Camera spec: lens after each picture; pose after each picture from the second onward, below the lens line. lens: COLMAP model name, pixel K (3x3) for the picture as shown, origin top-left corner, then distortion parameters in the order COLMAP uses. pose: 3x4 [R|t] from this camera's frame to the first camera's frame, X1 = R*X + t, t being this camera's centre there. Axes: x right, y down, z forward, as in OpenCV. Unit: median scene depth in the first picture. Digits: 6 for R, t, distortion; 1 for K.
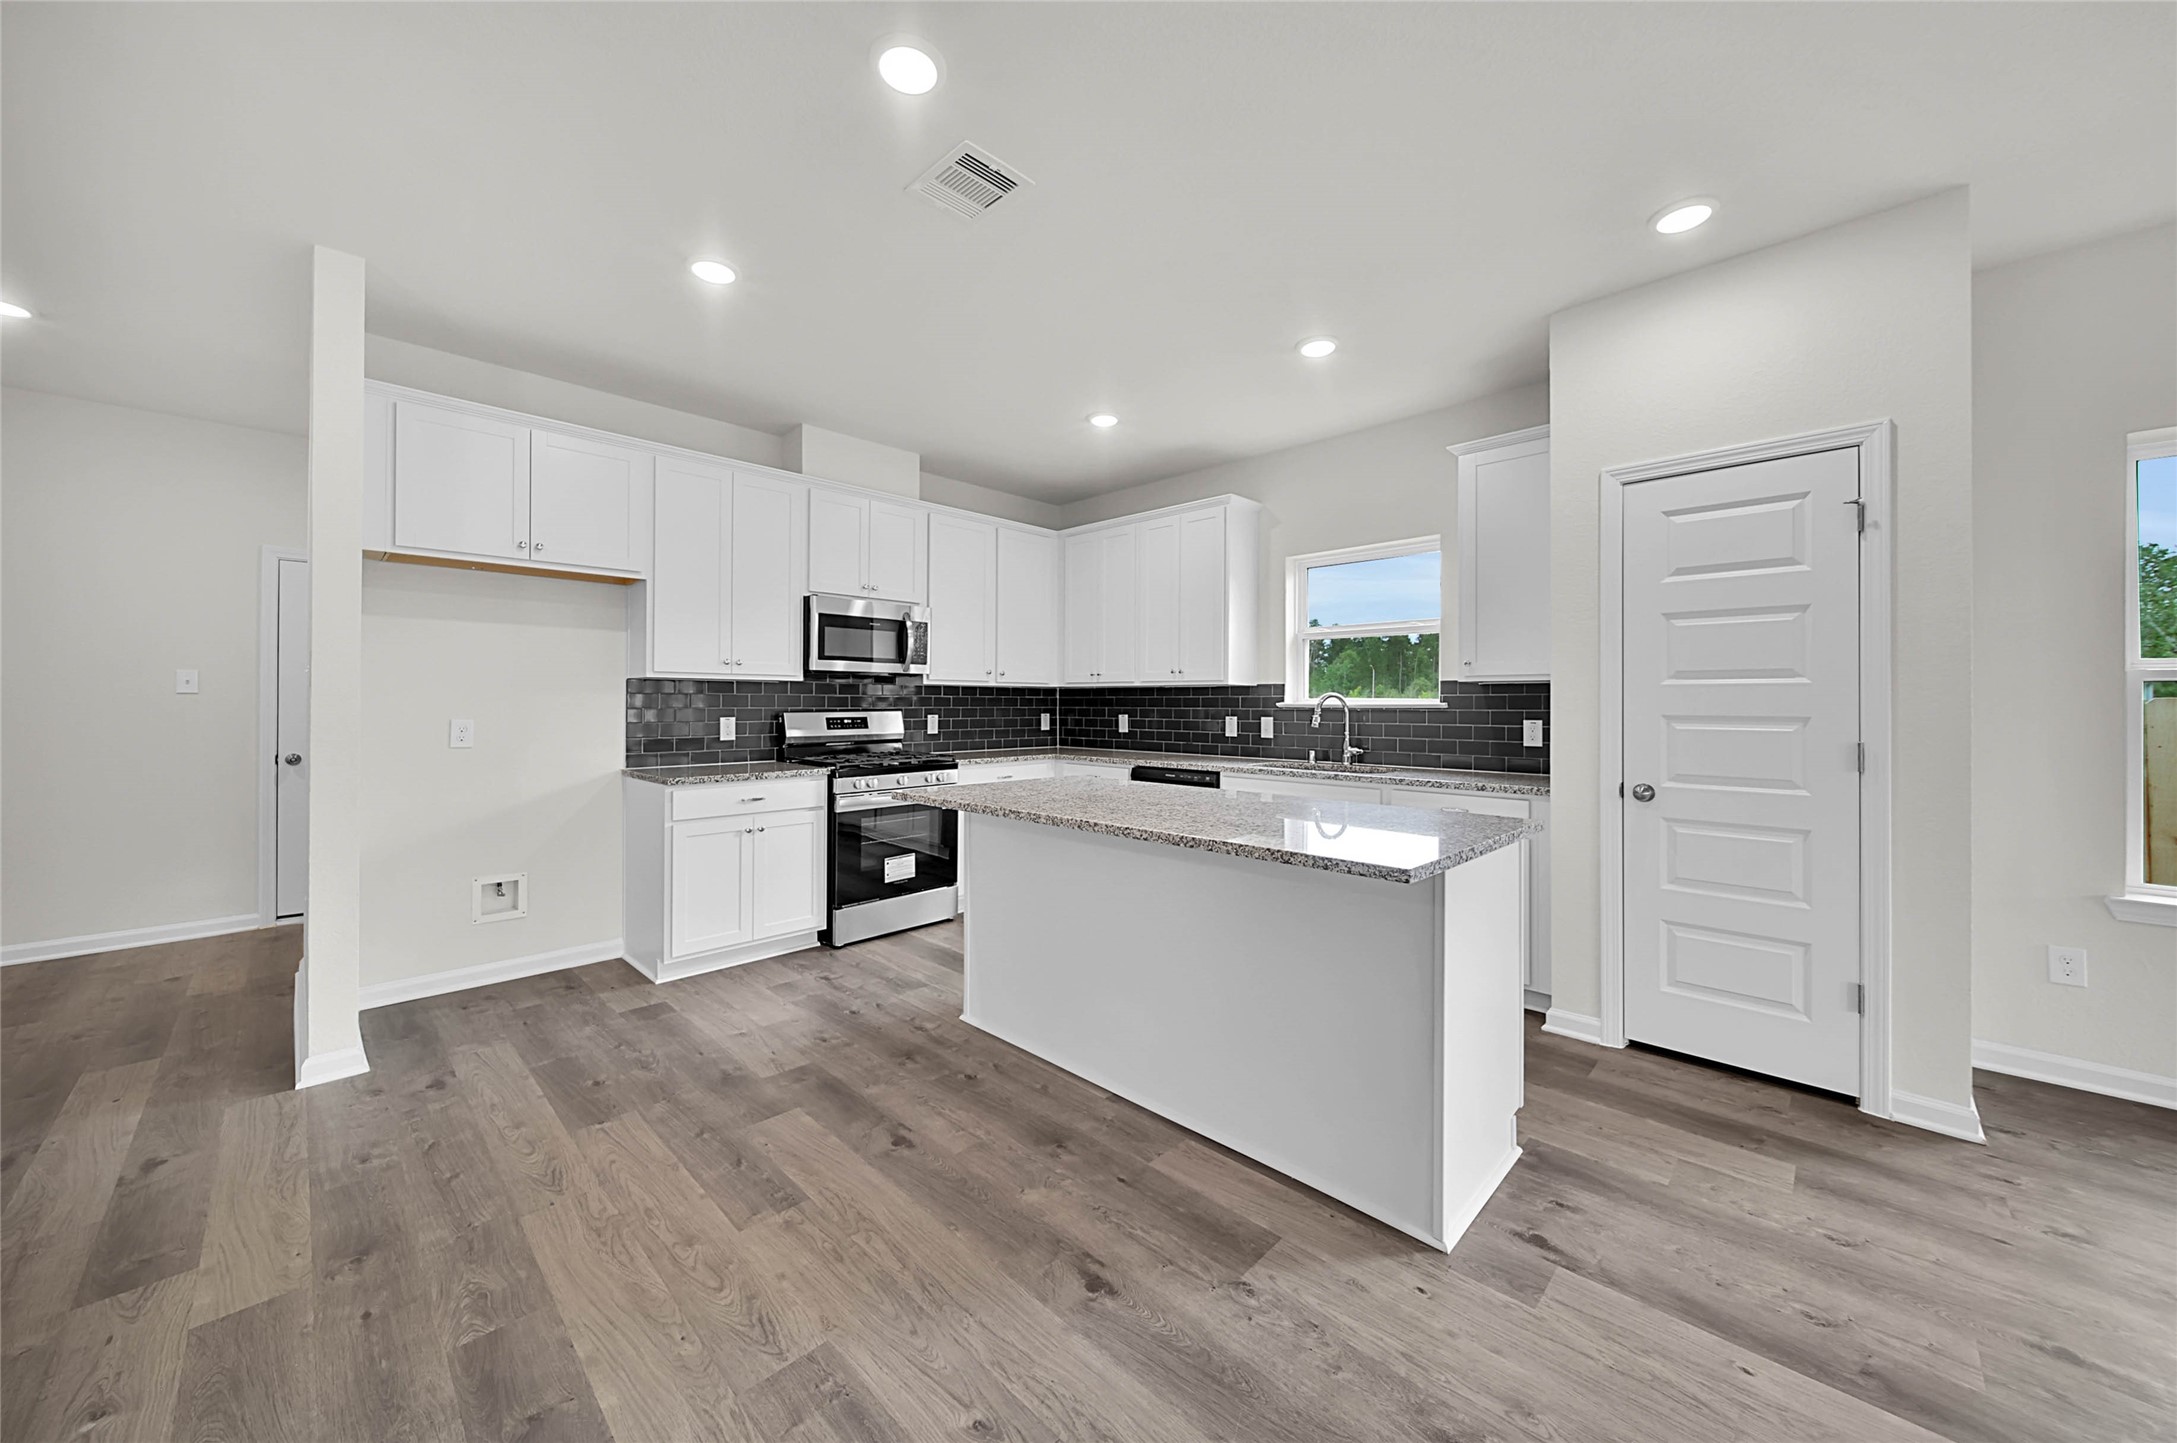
lens RADIAL K [[780.2, 0, 1086.9], [0, 780.2, 702.2], [0, 0, 1]] dist [-0.002265, -0.000404]
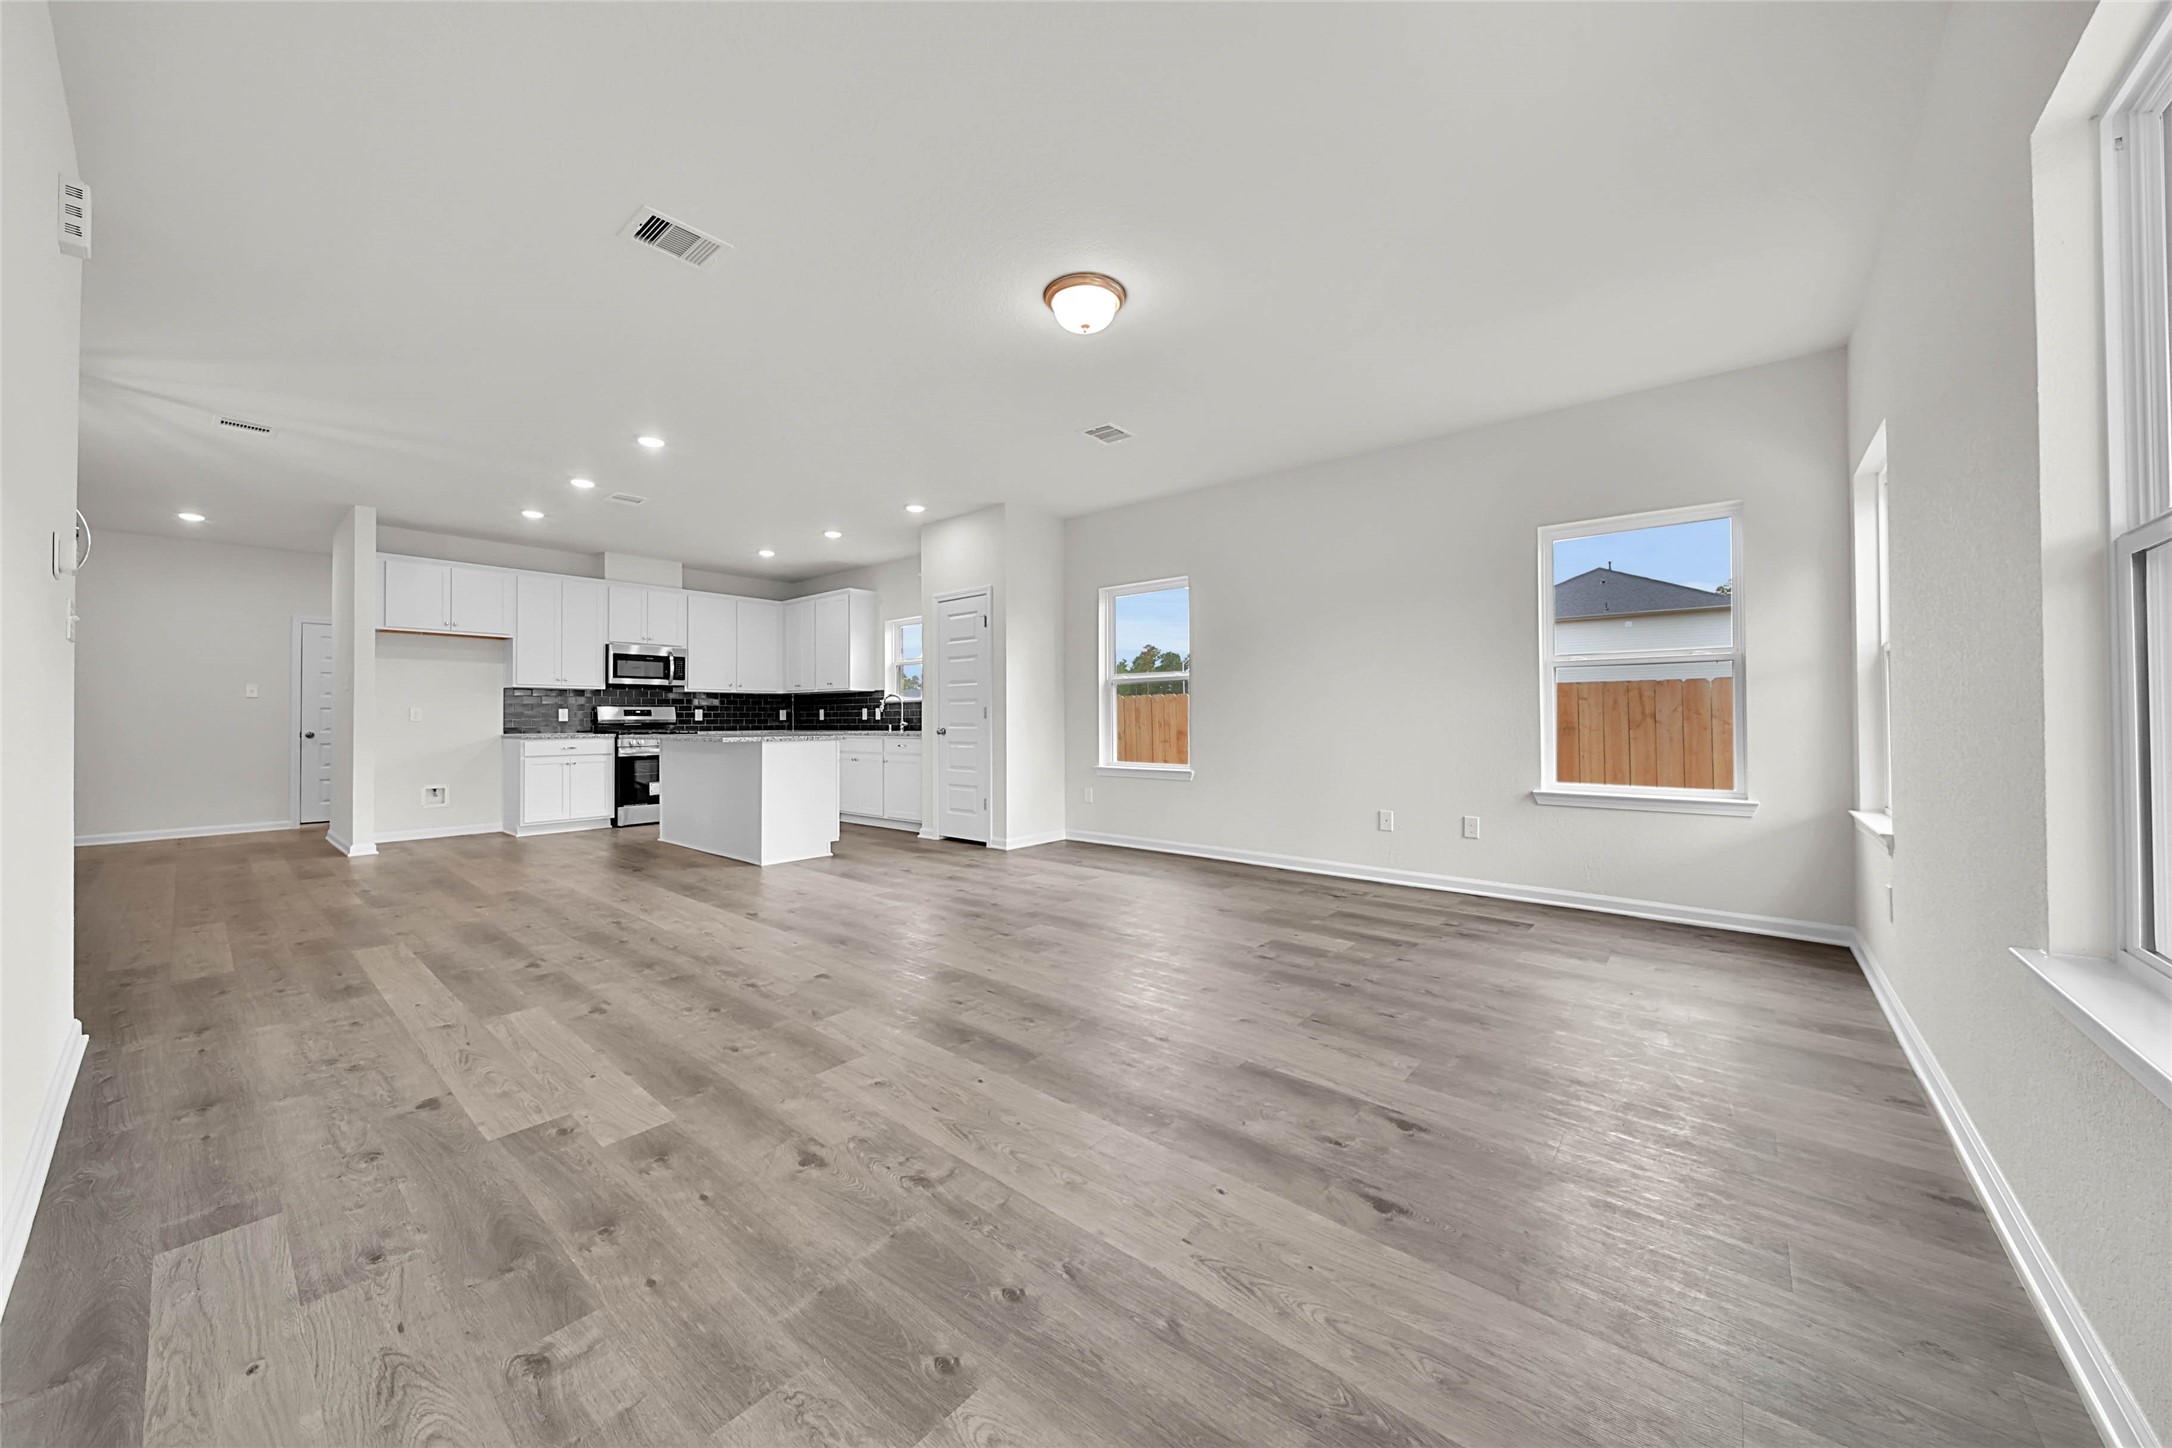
lens RADIAL K [[758.3, 0, 1084.4], [0, 758.3, 707.3], [0, 0, 1]] dist [0.000155, 0.000032]
pose [[0.997333, -0.007143, 0.072629, 0.639458], [0.008206, 0.999863, -0.014352, 0.051056], [-0.072517, 0.014910, 0.997256, -0.886028]]
